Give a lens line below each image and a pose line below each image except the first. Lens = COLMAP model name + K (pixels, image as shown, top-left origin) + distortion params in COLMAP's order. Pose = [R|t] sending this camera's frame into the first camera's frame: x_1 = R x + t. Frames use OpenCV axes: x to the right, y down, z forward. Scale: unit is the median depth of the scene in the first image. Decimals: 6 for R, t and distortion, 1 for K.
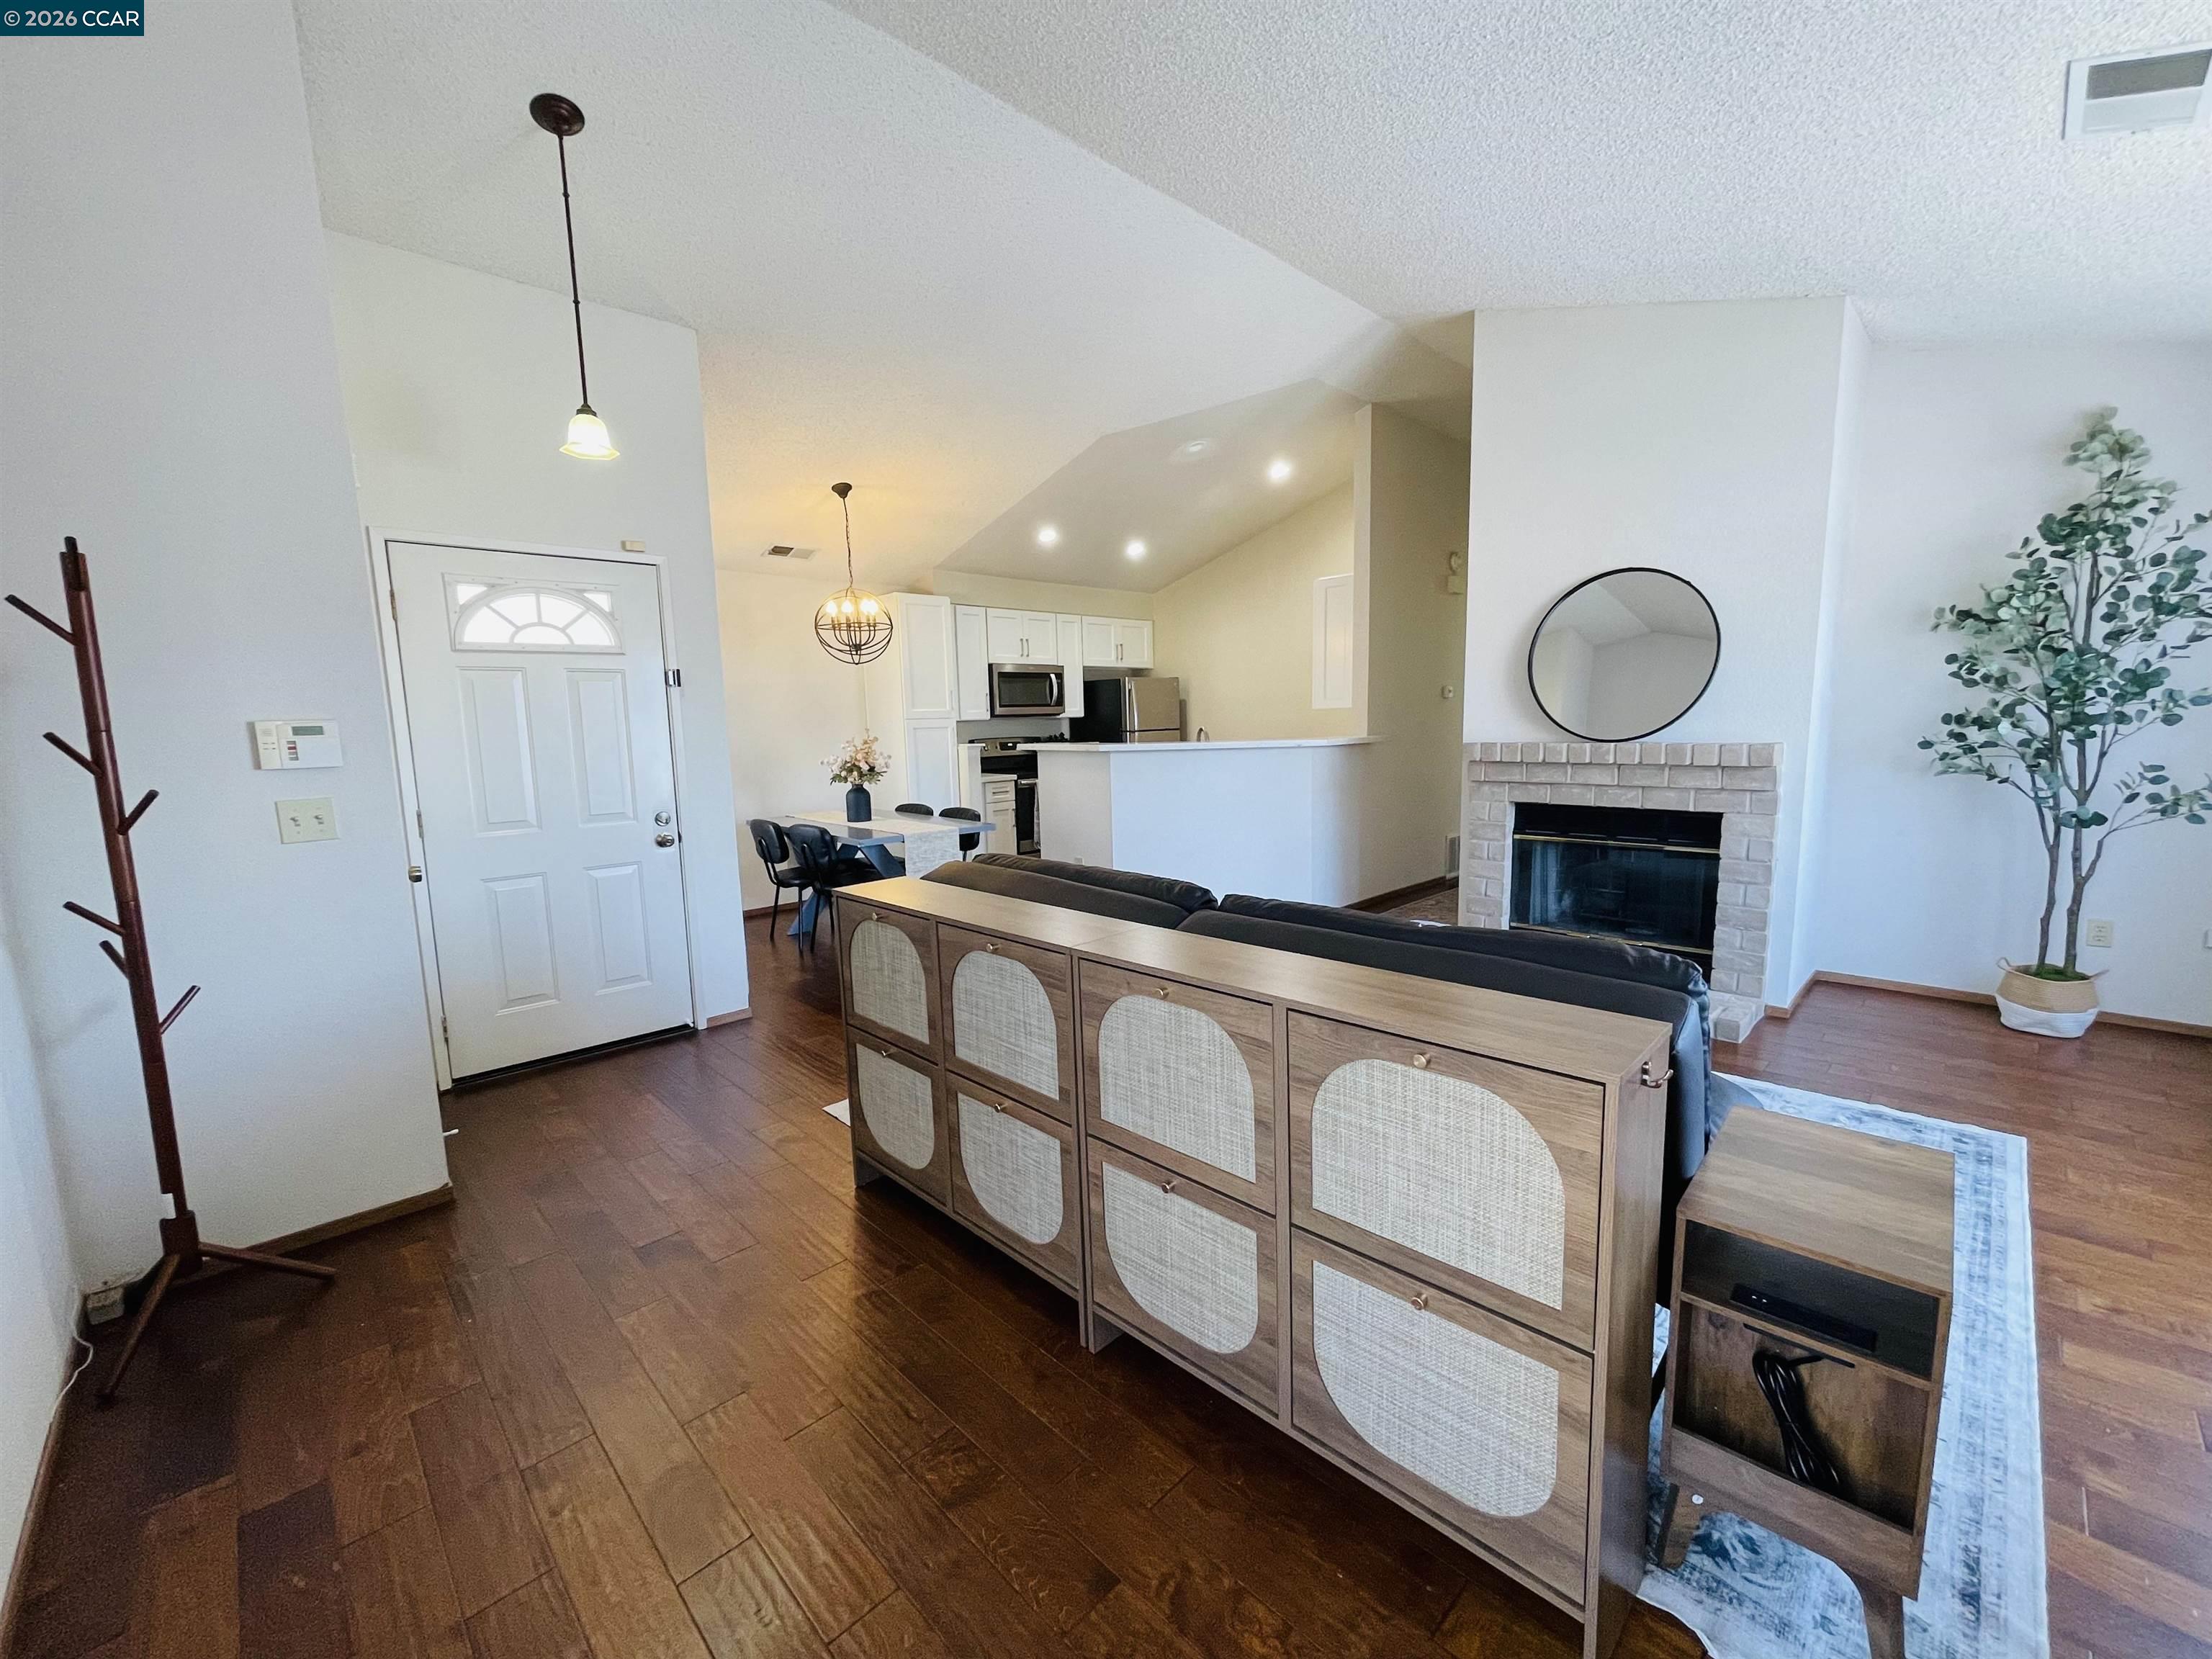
lens RADIAL K [[889.4, 0, 1098.0], [0, 889.4, 833.7], [0, 0, 1]] dist [-0.004290, -0.000100]
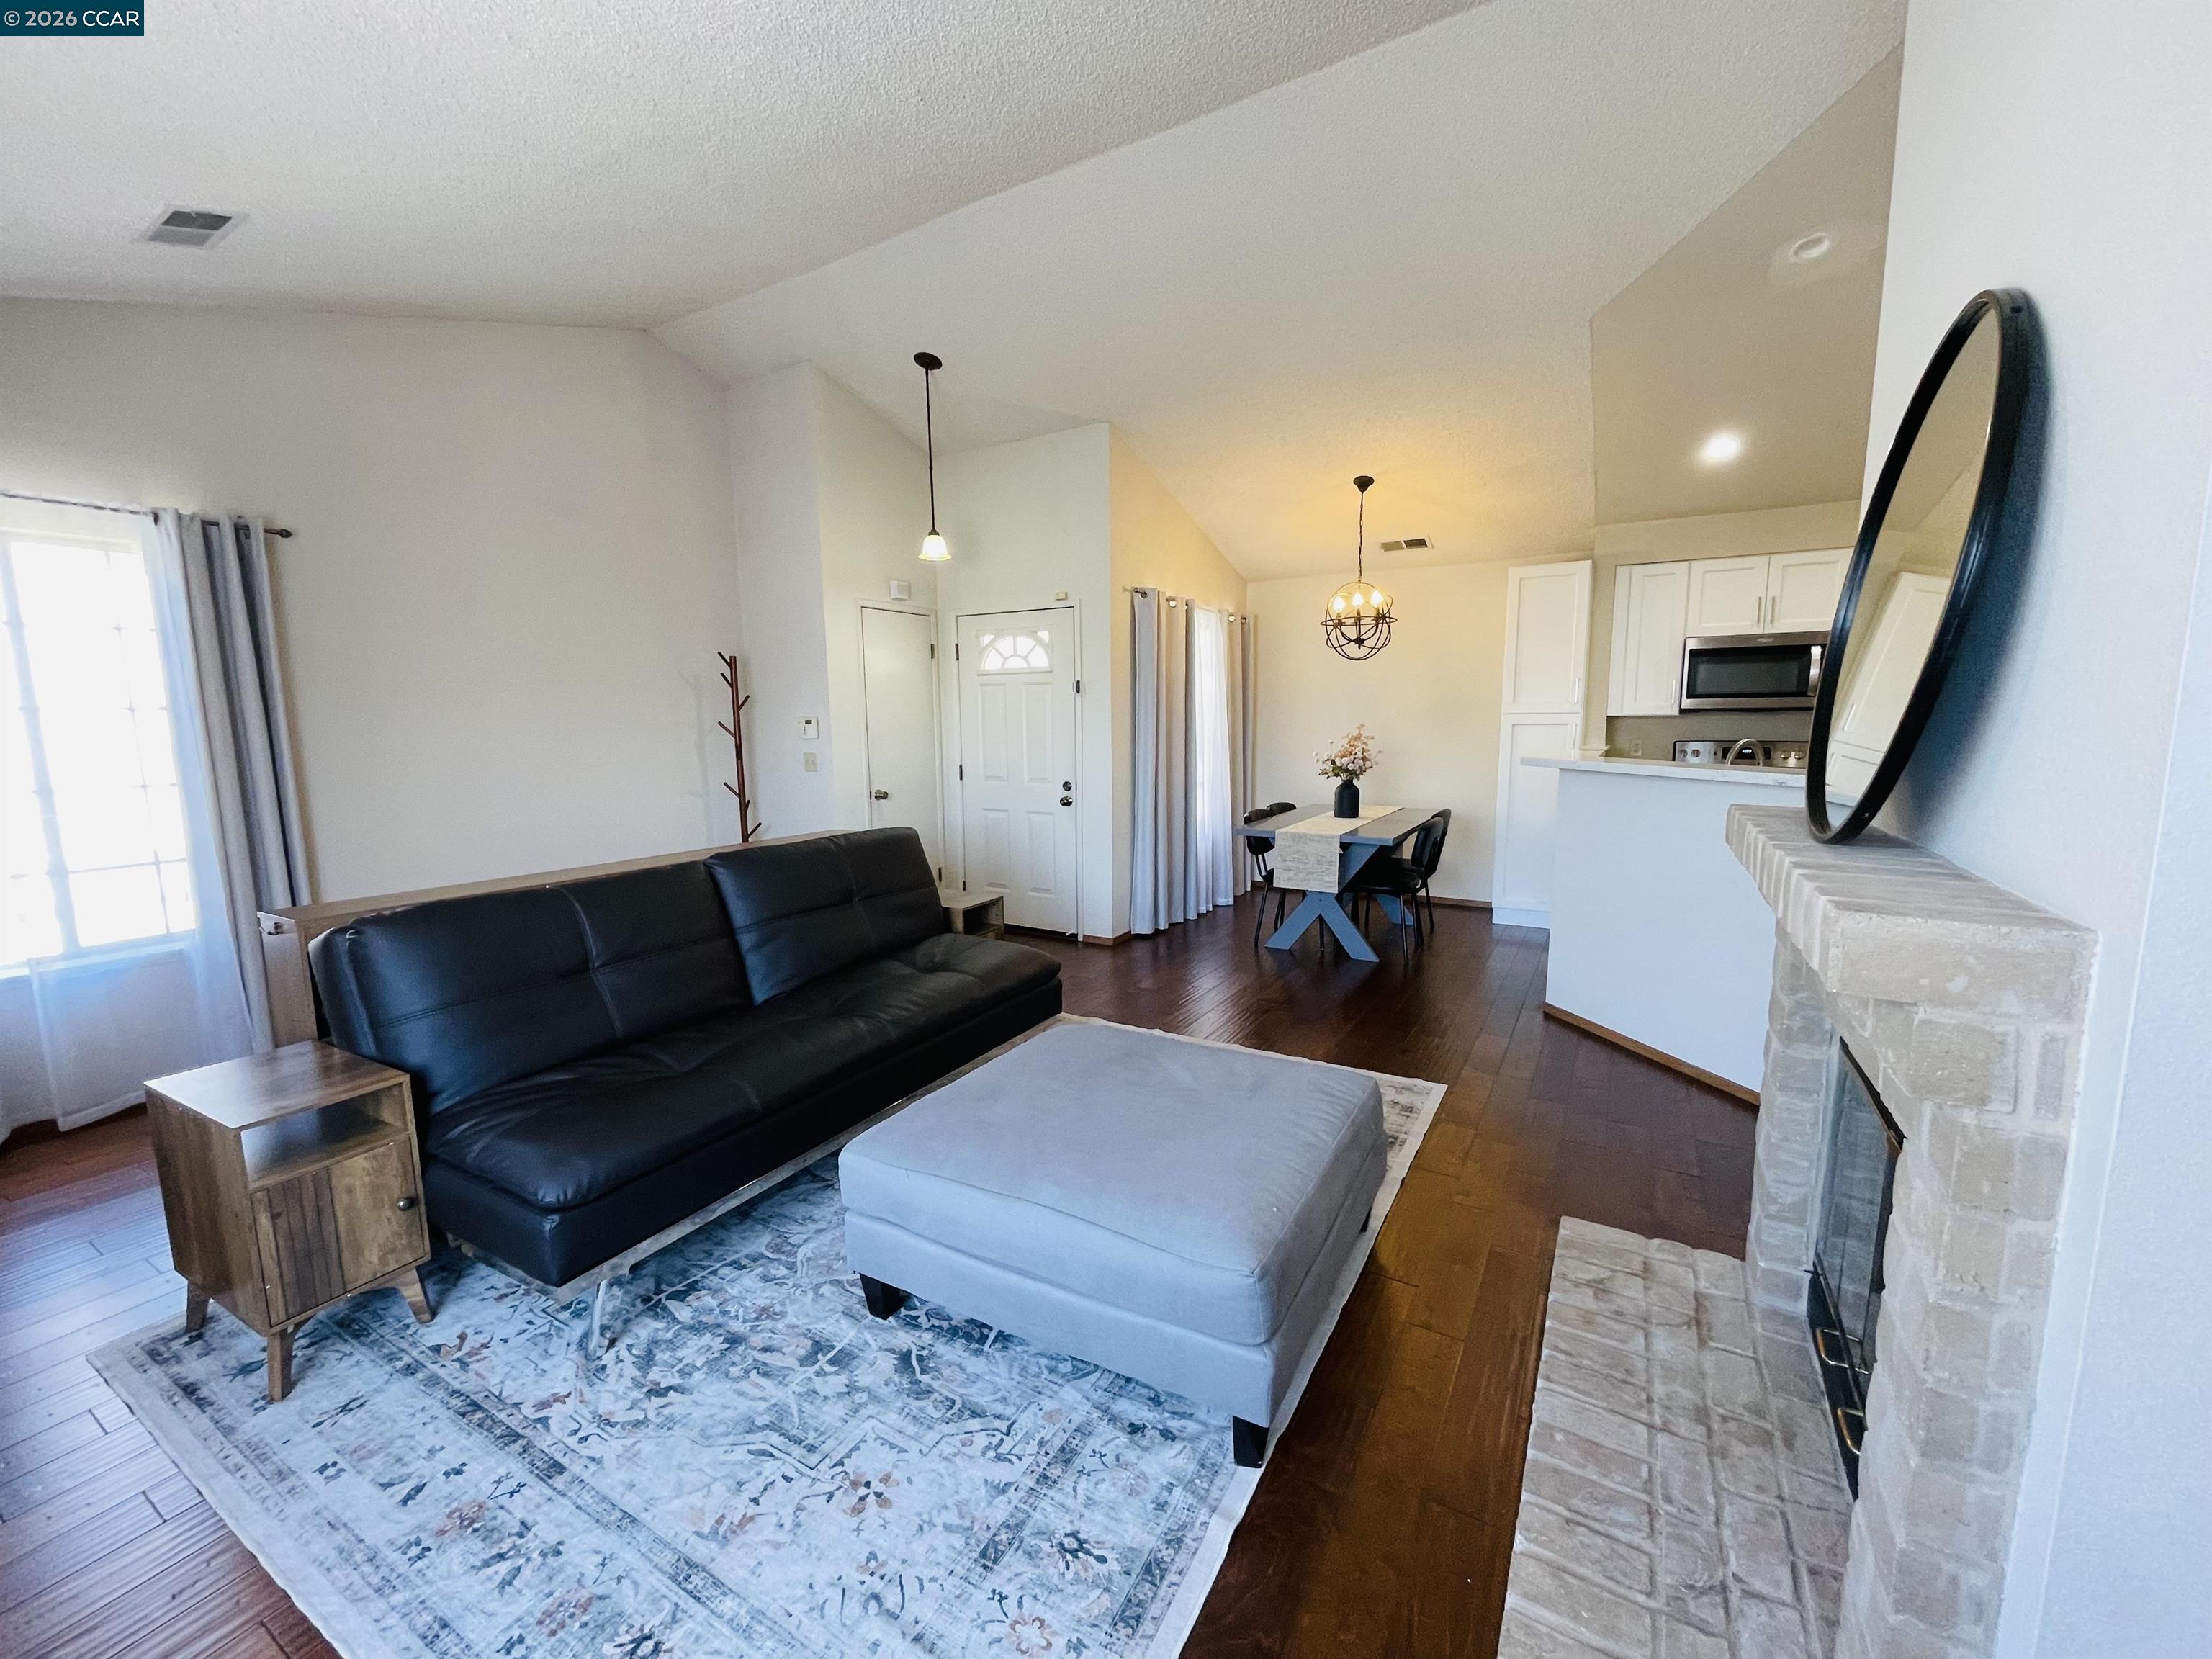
lens RADIAL K [[889.4, 0, 1103.6], [0, 889.4, 838.6], [0, 0, 1]] dist [-0.004290, -0.000100]
pose [[0.262634, 0.147399, -0.953571, 0.736009], [-0.121470, 0.985451, 0.118872, -0.090356], [0.957219, 0.084610, 0.276717, 0.551750]]
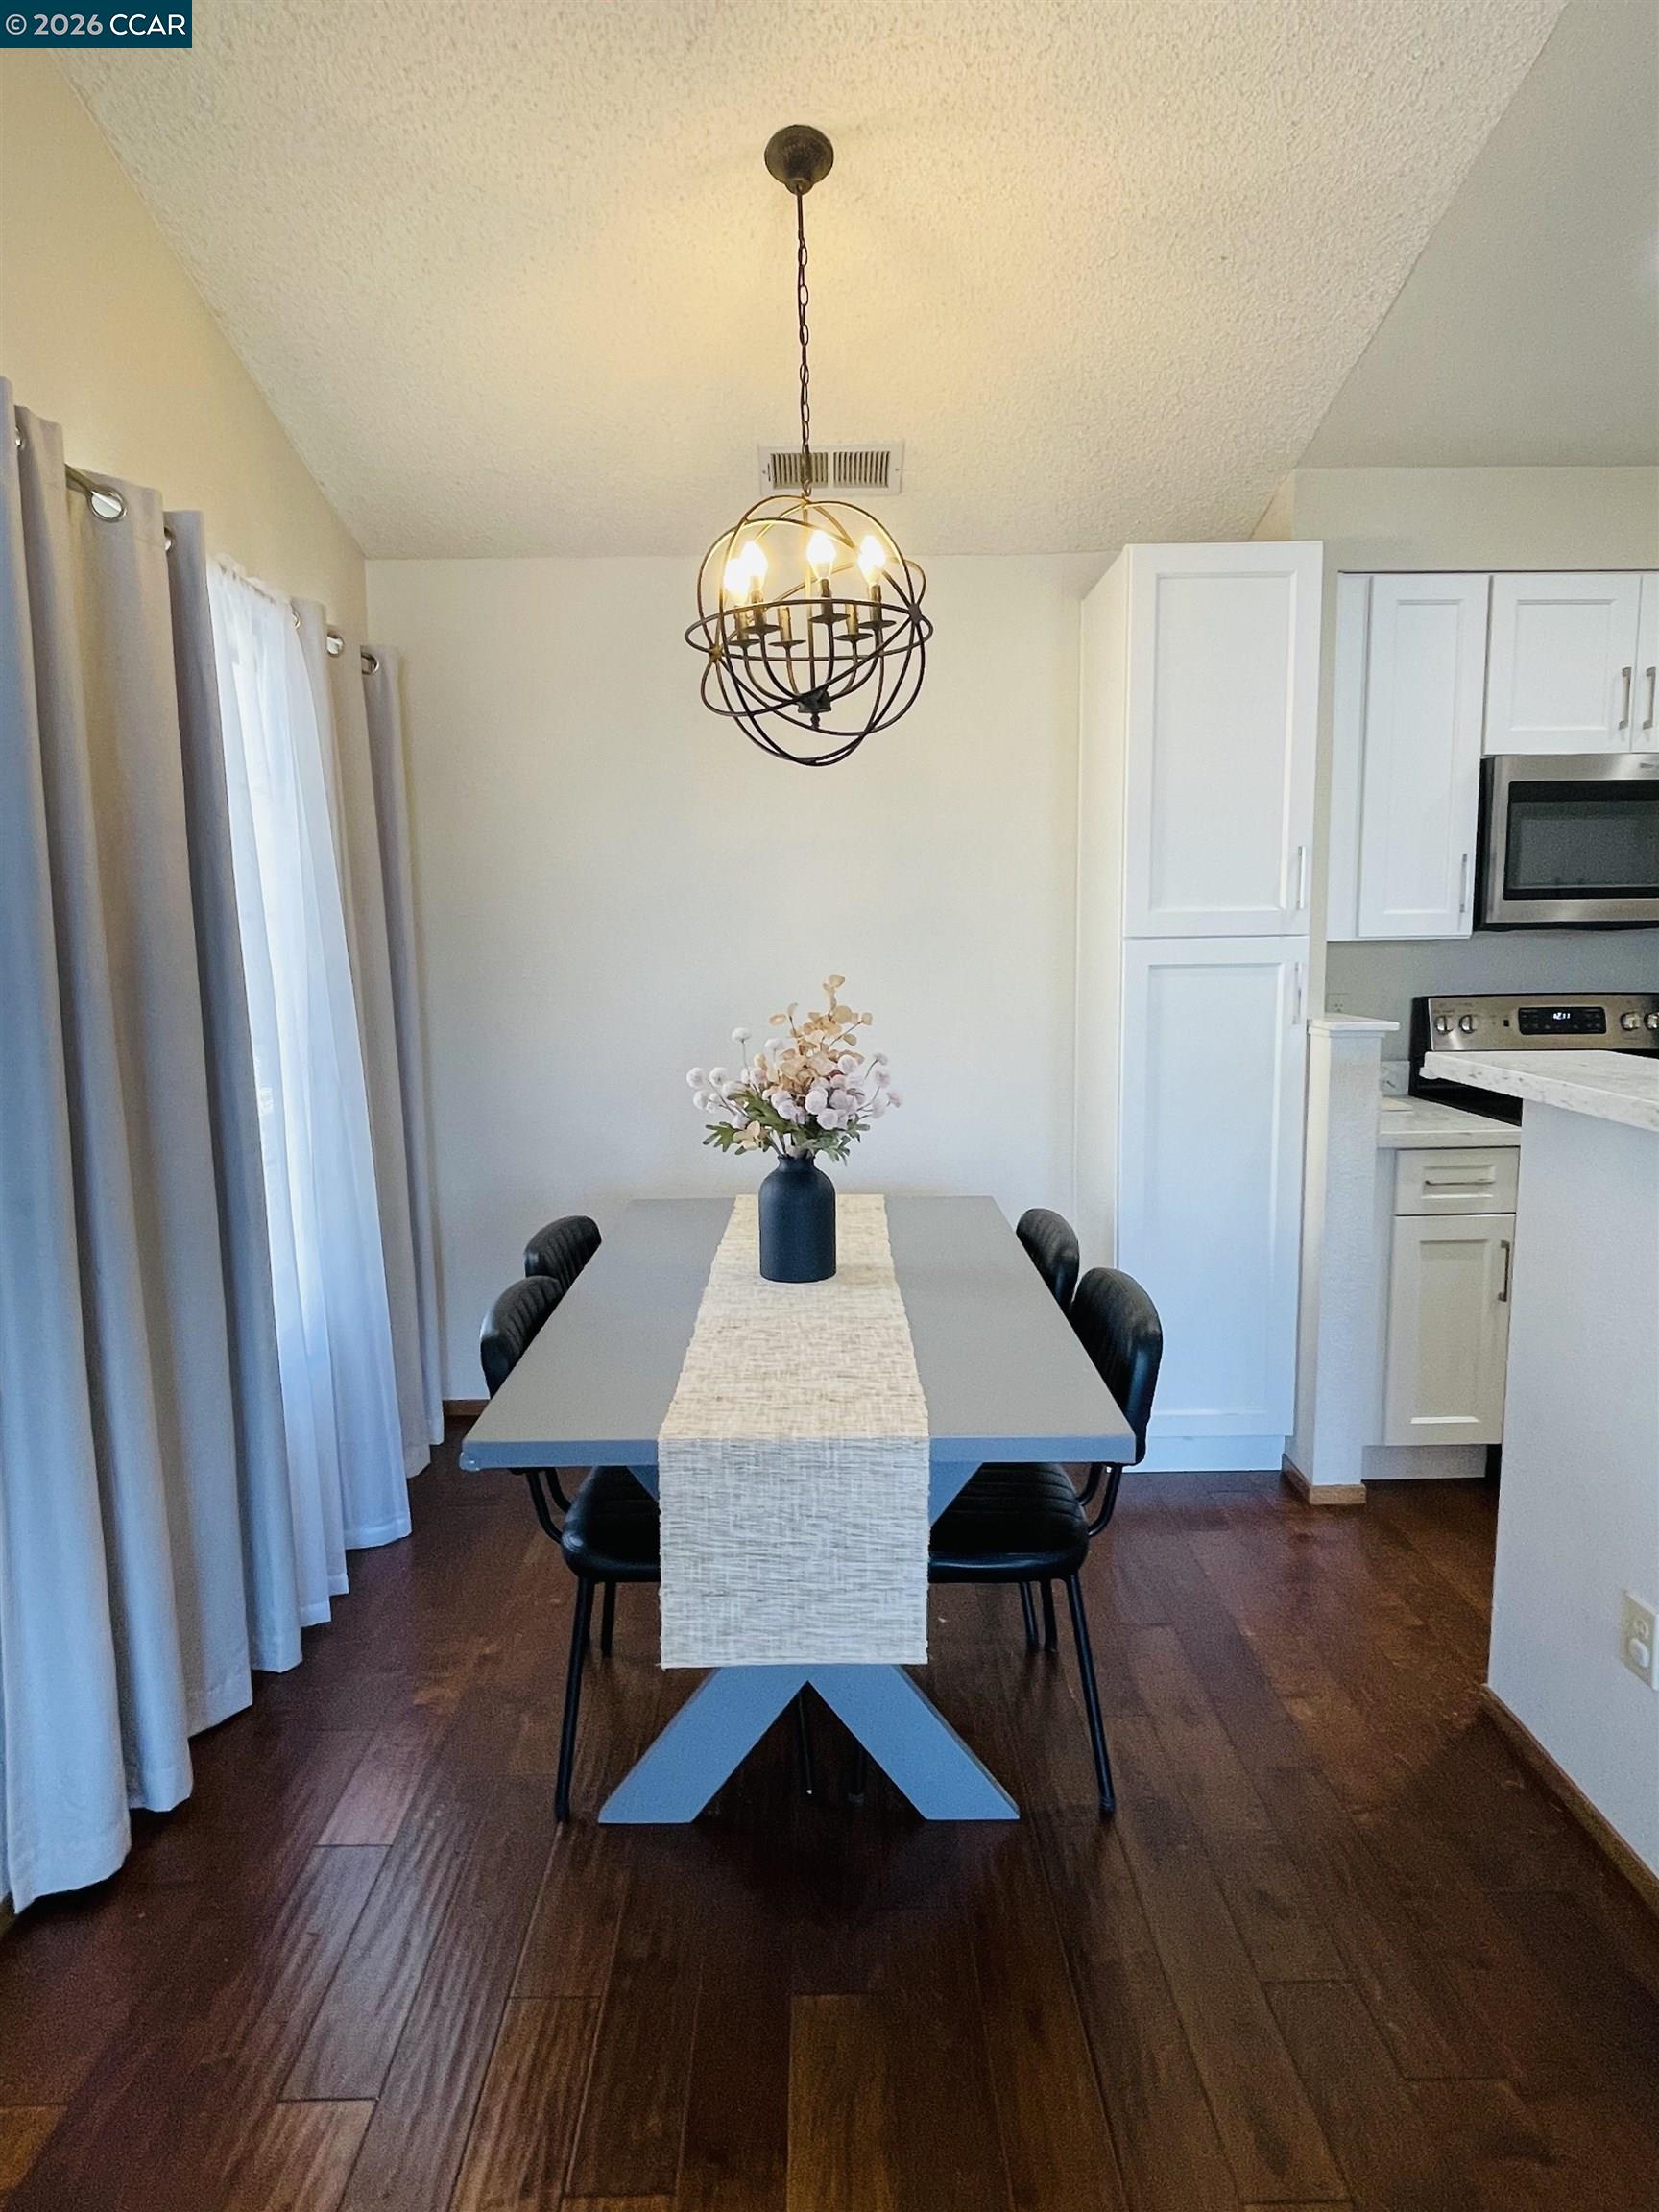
lens RADIAL K [[1279.2, 0, 825.7], [0, 1279.2, 1100.9], [0, 0, 1]] dist [0.003754, 0.000208]
pose [[0.723153, 0.106418, -0.682440, 0.047262], [-0.091897, 0.994099, 0.057639, -0.119813], [0.684547, 0.021032, 0.728665, 0.807272]]
